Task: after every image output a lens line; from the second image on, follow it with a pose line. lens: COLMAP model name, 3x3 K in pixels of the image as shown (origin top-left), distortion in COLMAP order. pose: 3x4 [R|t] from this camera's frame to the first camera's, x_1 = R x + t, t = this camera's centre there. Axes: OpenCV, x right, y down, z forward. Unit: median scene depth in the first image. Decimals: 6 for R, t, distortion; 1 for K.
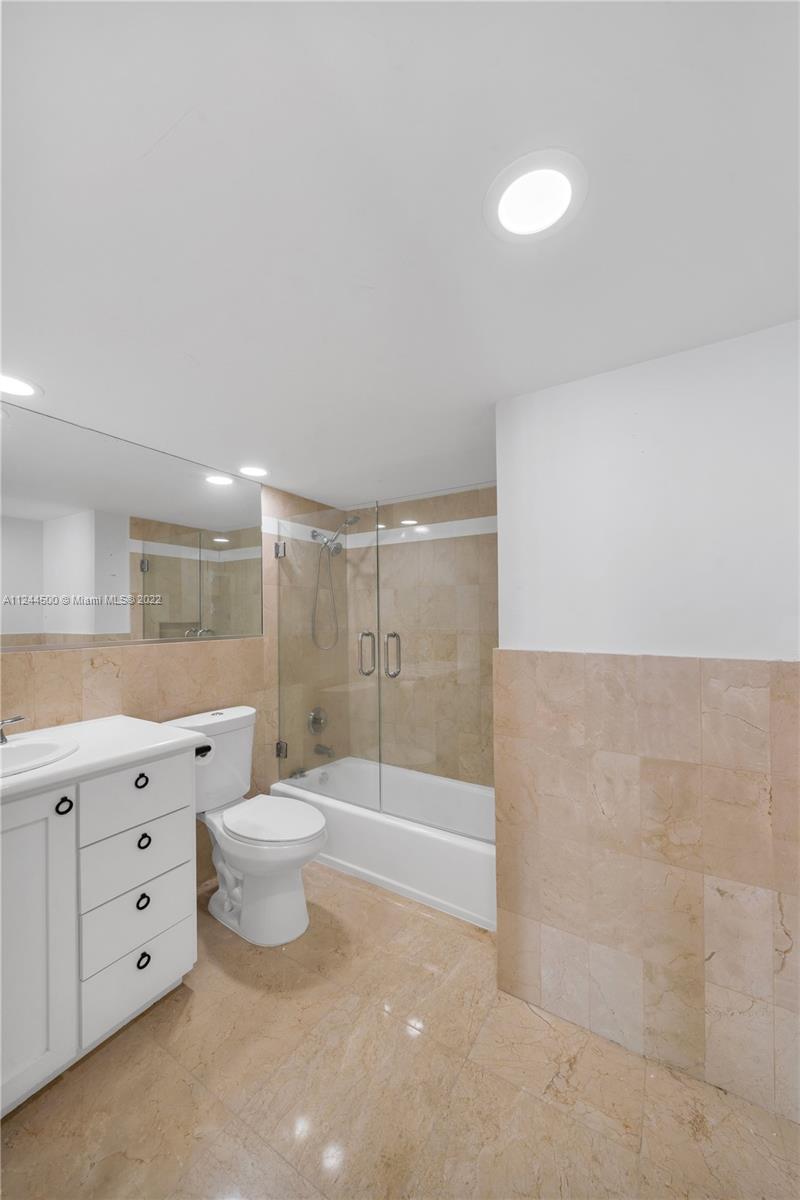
lens RADIAL K [[436.1, 0, 409.3], [0, 436.1, 615.0], [0, 0, 1]] dist [-0.001502, -0.000398]
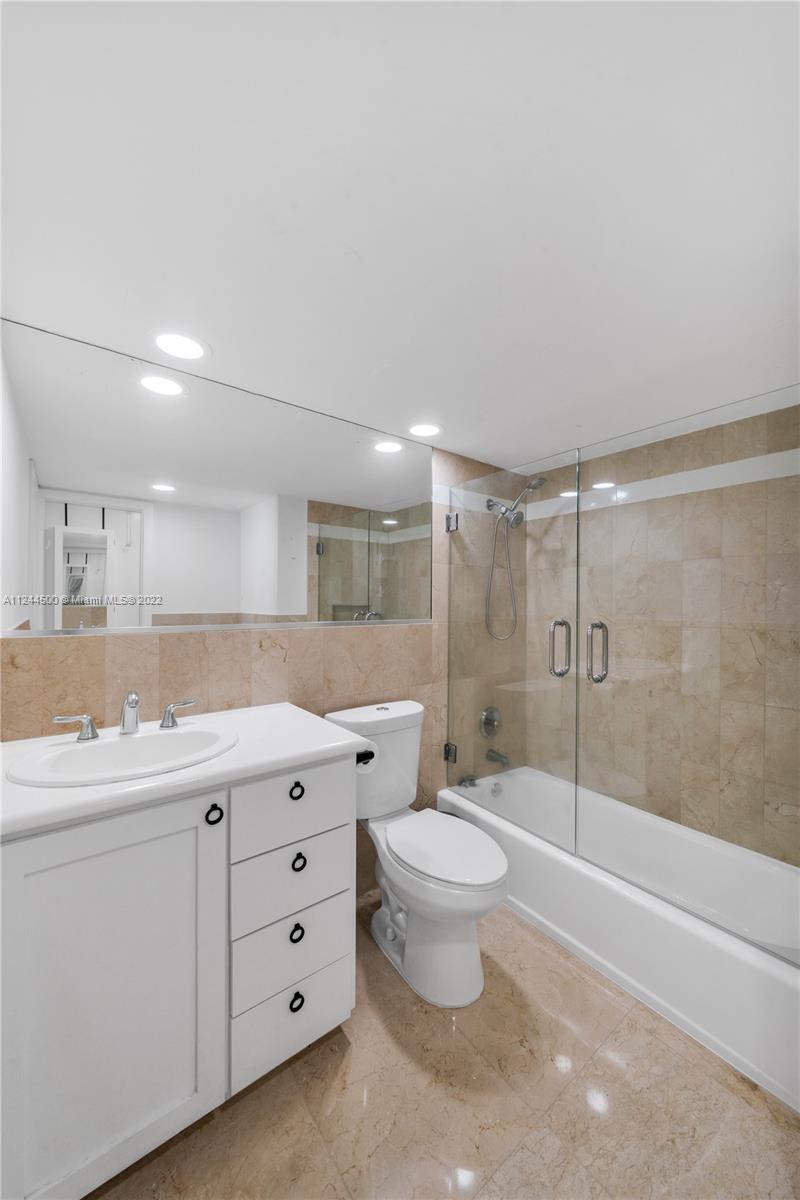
lens RADIAL K [[436.1, 0, 409.3], [0, 436.1, 615.0], [0, 0, 1]] dist [-0.001502, -0.000398]
pose [[0.934304, 0.023915, -0.355673, -0.067281], [-0.012818, 0.999356, 0.033523, 0.006135], [0.356246, -0.026762, 0.934009, 0.167703]]
